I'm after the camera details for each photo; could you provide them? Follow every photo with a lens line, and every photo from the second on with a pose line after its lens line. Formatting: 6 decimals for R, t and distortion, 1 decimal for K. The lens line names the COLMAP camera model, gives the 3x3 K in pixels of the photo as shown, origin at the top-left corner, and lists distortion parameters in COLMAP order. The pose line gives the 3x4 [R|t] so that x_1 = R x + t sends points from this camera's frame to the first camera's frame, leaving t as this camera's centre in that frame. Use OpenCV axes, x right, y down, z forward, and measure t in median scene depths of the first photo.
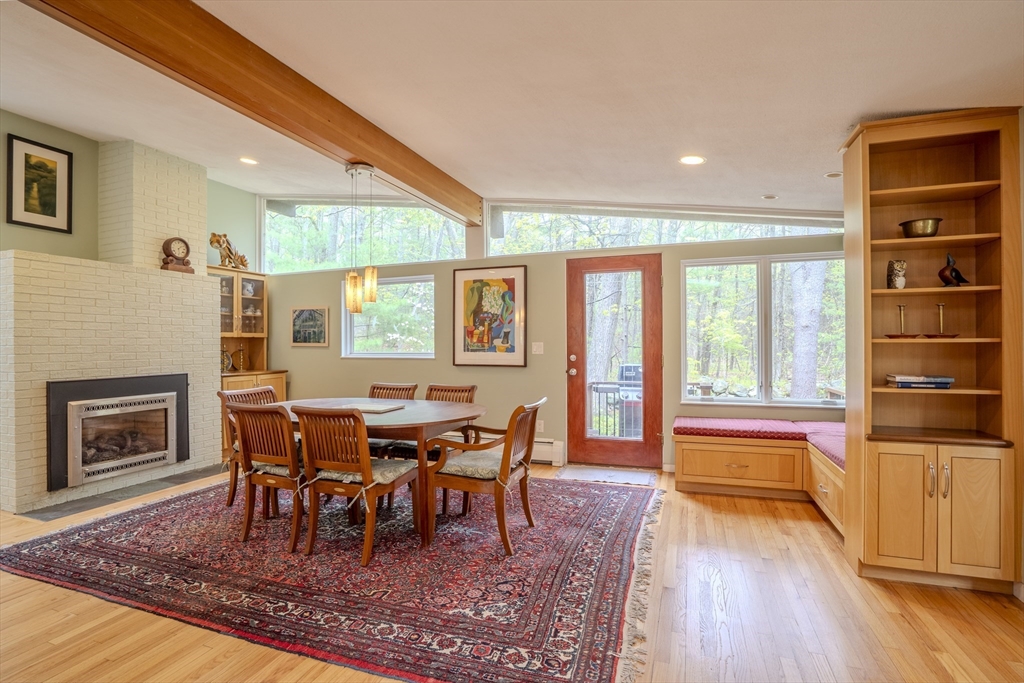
lens RADIAL K [[472.3, 0, 510.4], [0, 472.3, 343.8], [0, 0, 1]] dist [-0.059146, 0.017386]
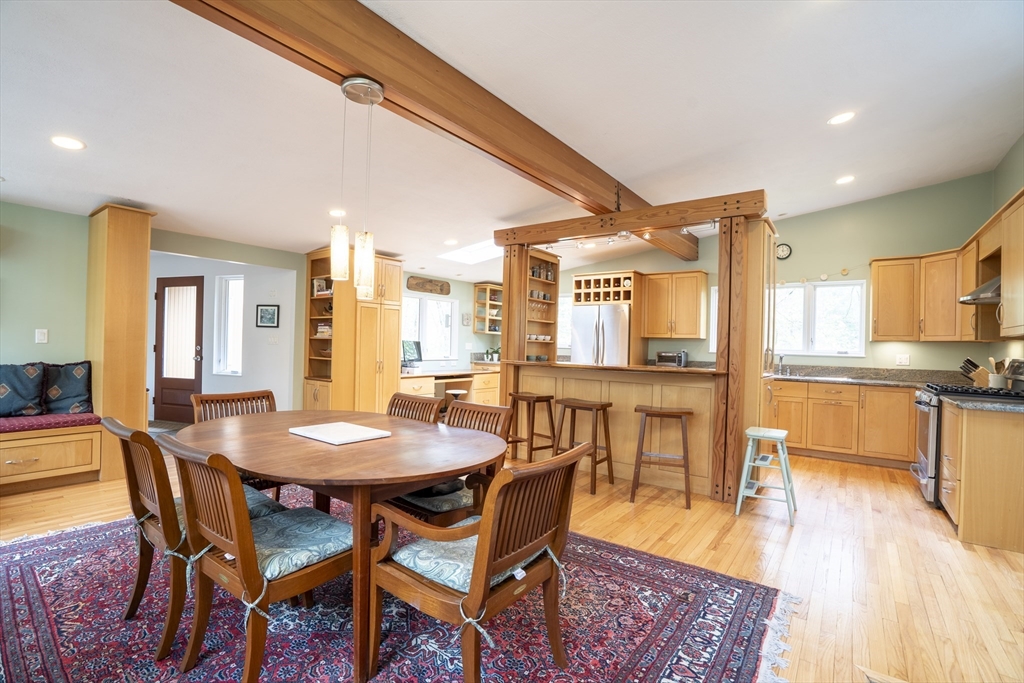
lens RADIAL K [[472.3, 0, 510.4], [0, 472.3, 343.8], [0, 0, 1]] dist [-0.059146, 0.017386]
pose [[-0.958027, -0.020242, 0.285962, -0.602016], [-0.021144, 0.999776, -0.000066, 0.000994], [-0.285896, -0.006110, -0.958241, 1.304317]]
